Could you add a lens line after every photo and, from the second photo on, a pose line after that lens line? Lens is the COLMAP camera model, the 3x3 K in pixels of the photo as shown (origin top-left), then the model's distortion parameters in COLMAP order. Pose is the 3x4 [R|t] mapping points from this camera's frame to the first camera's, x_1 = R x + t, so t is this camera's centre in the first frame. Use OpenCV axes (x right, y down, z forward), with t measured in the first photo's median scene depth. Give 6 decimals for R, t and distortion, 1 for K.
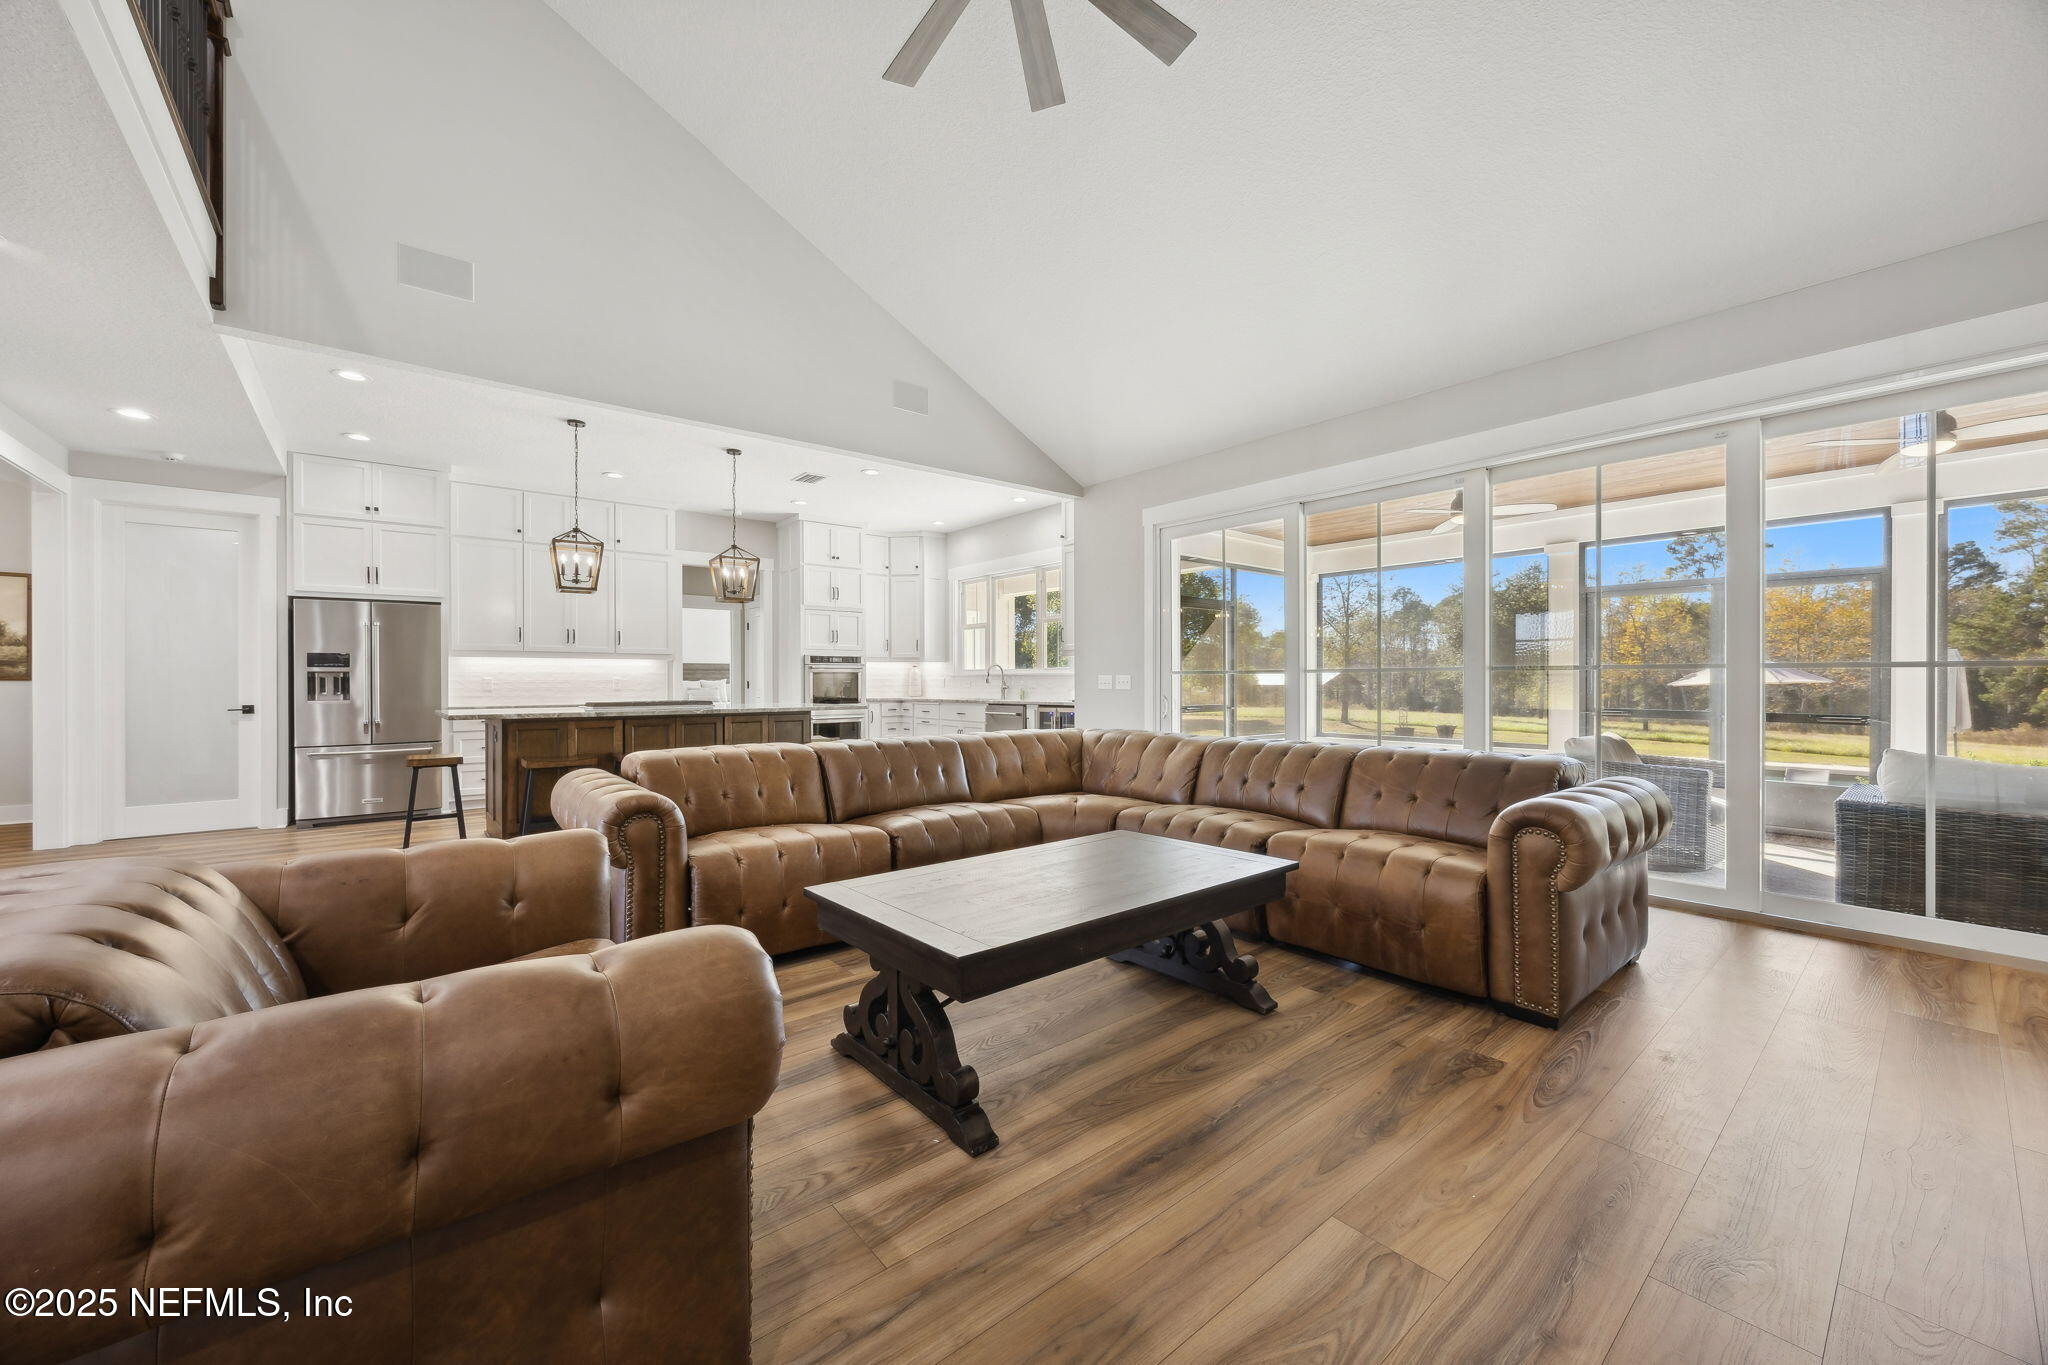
lens RADIAL K [[774.3, 0, 1019.0], [0, 774.3, 680.8], [0, 0, 1]] dist [-0.002572, 0.000687]
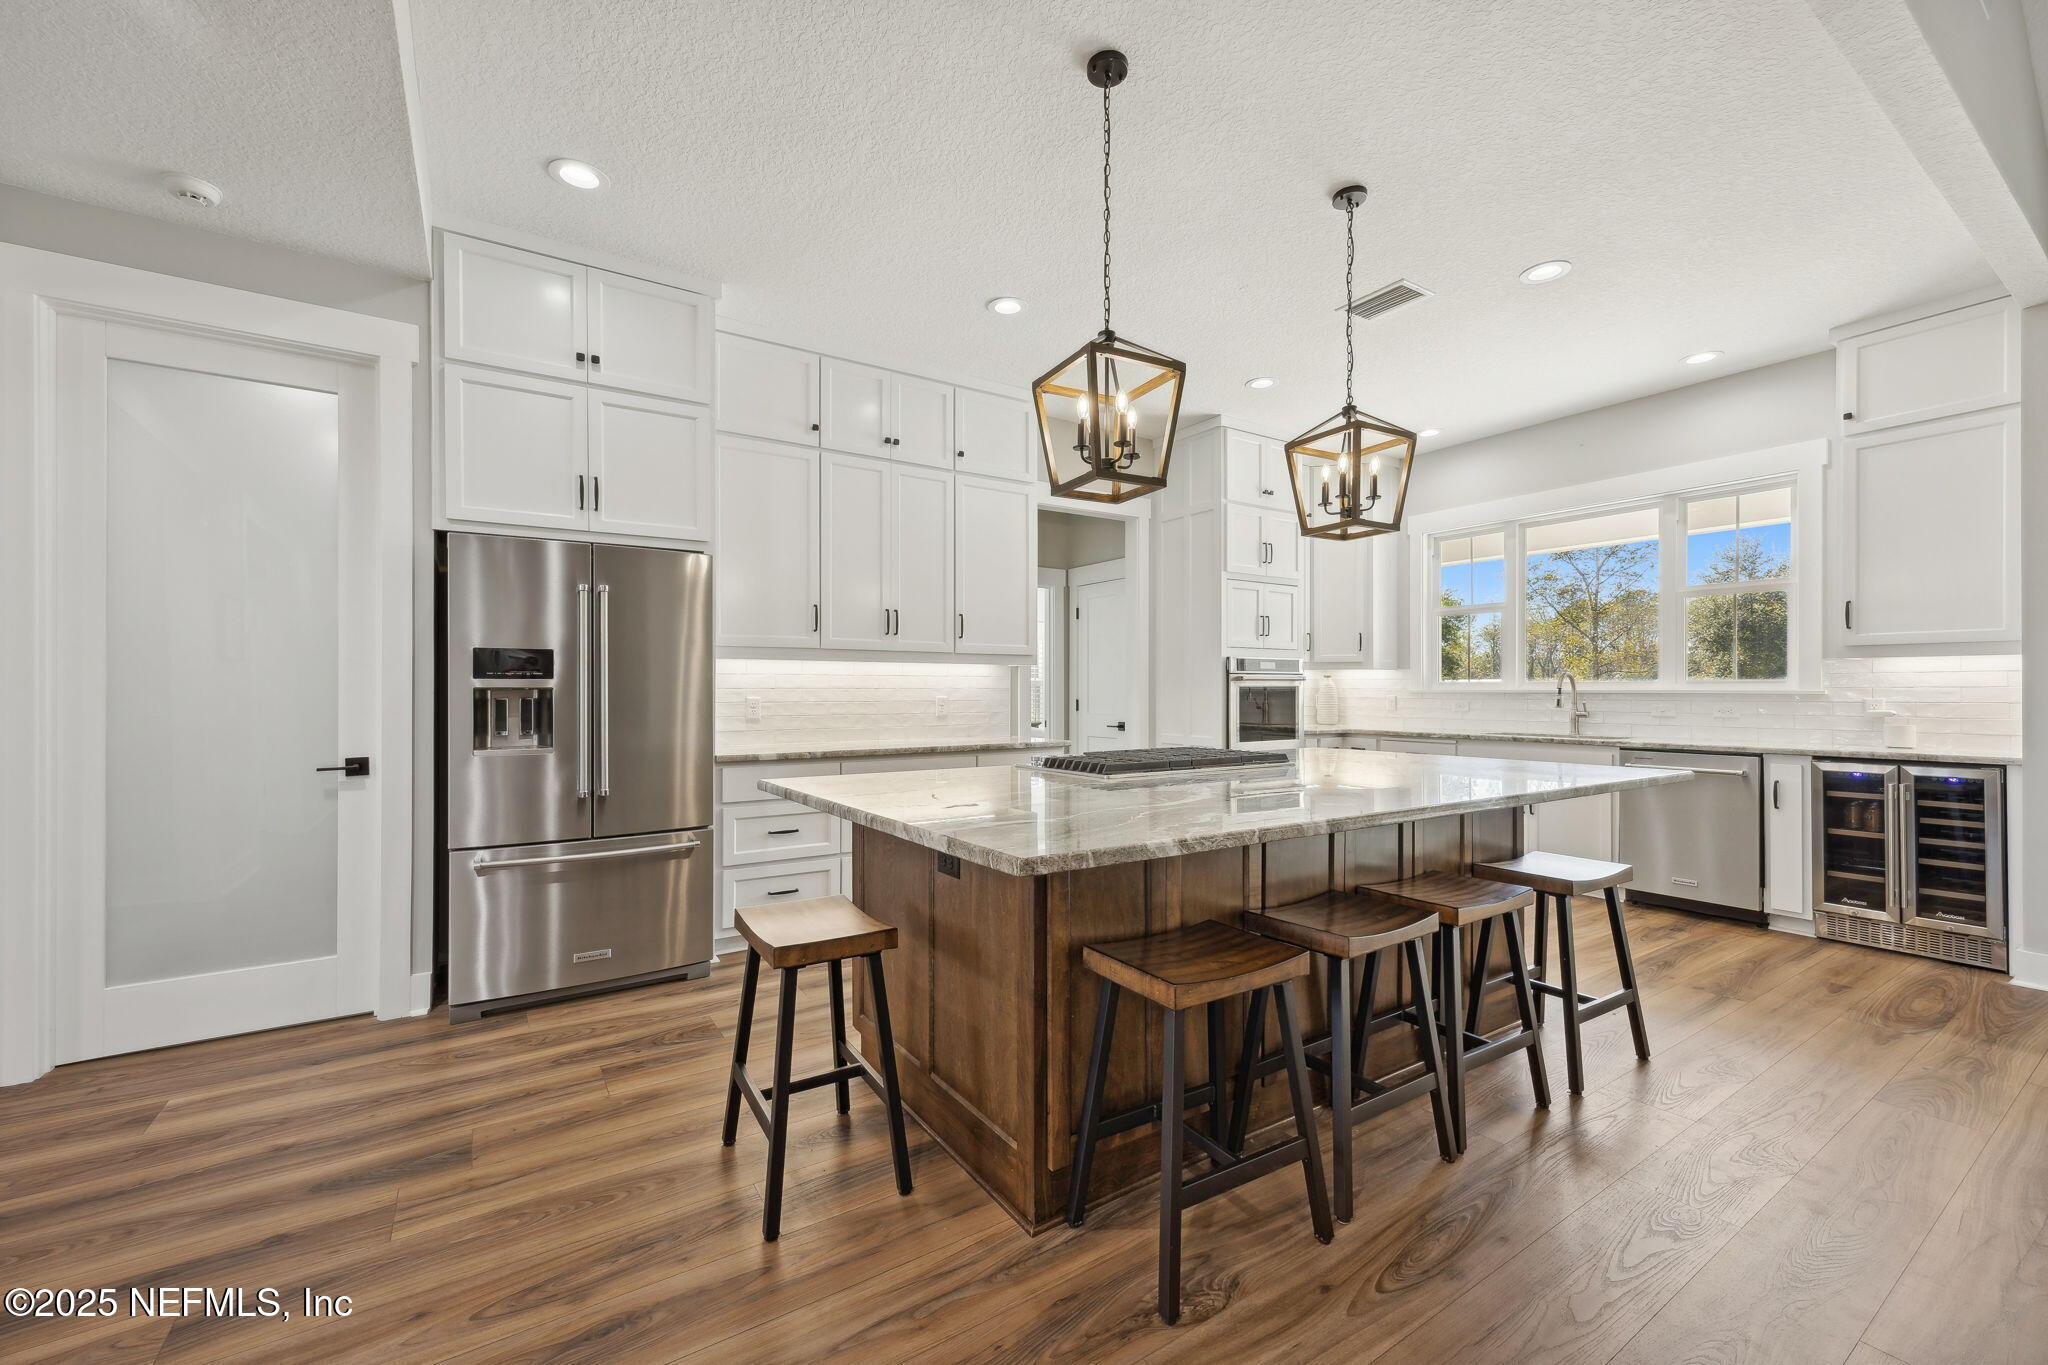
lens RADIAL K [[826.1, 0, 1029.4], [0, 826.1, 689.6], [0, 0, 1]] dist [-0.000505, 0.000102]
pose [[0.995178, 0.002958, -0.098036, -0.490864], [-0.003088, 0.999995, -0.001176, -0.010225], [0.098032, 0.001473, 0.995182, 0.489661]]
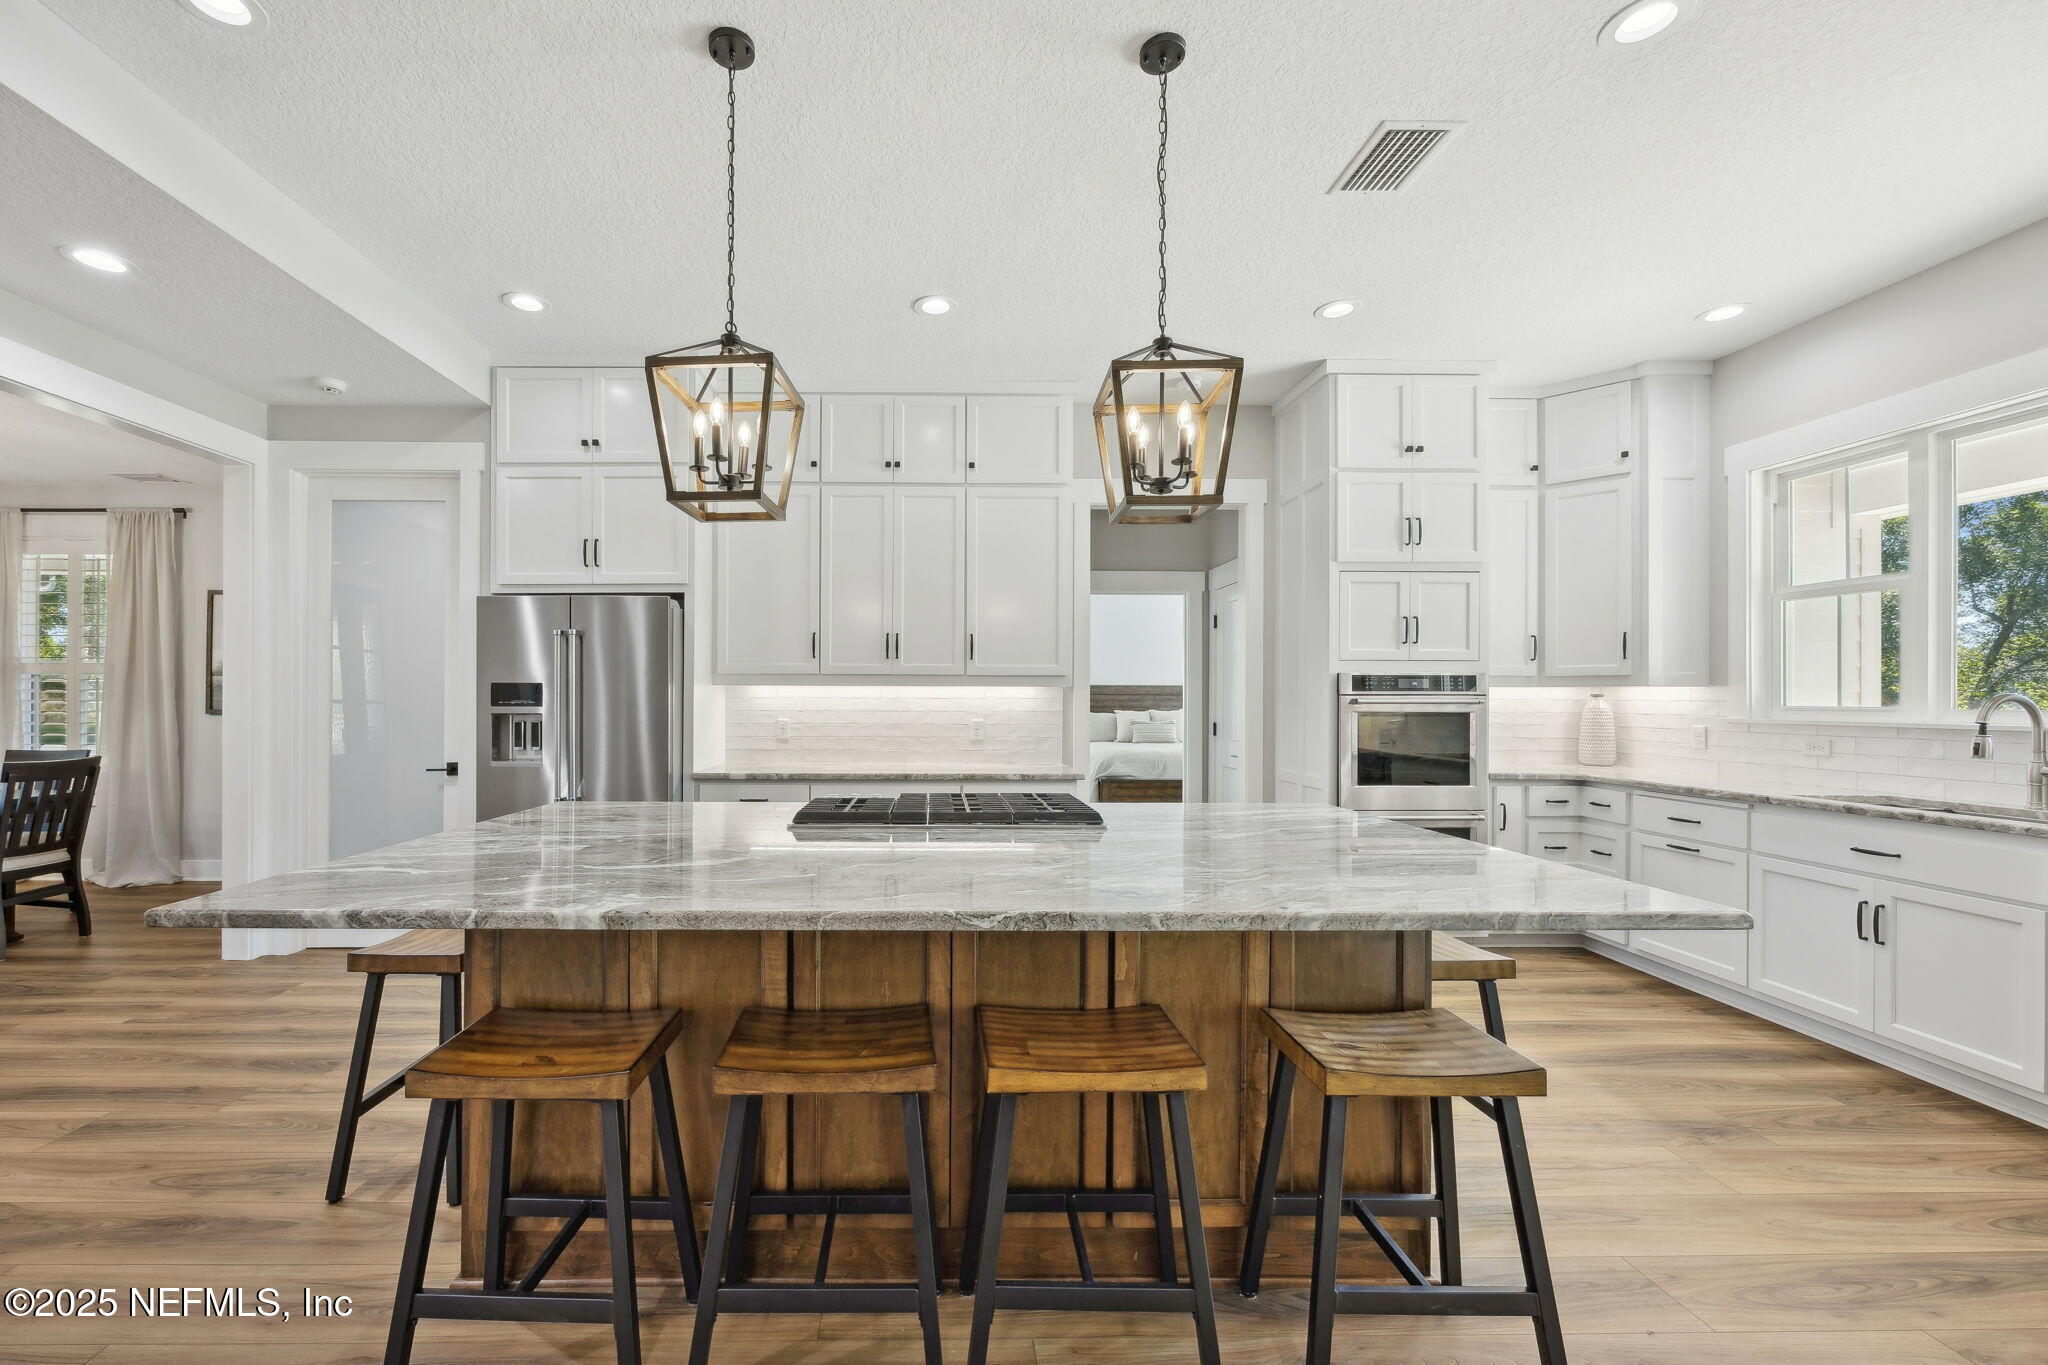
lens RADIAL K [[814.3, 0, 943.1], [0, 814.3, 695.2], [0, 0, 1]] dist [-0.011789, 0.000175]
pose [[0.781053, 0.004045, -0.624452, -0.219059], [-0.006347, 0.999979, -0.001460, -0.025132], [0.624432, 0.005104, 0.781062, 0.661300]]
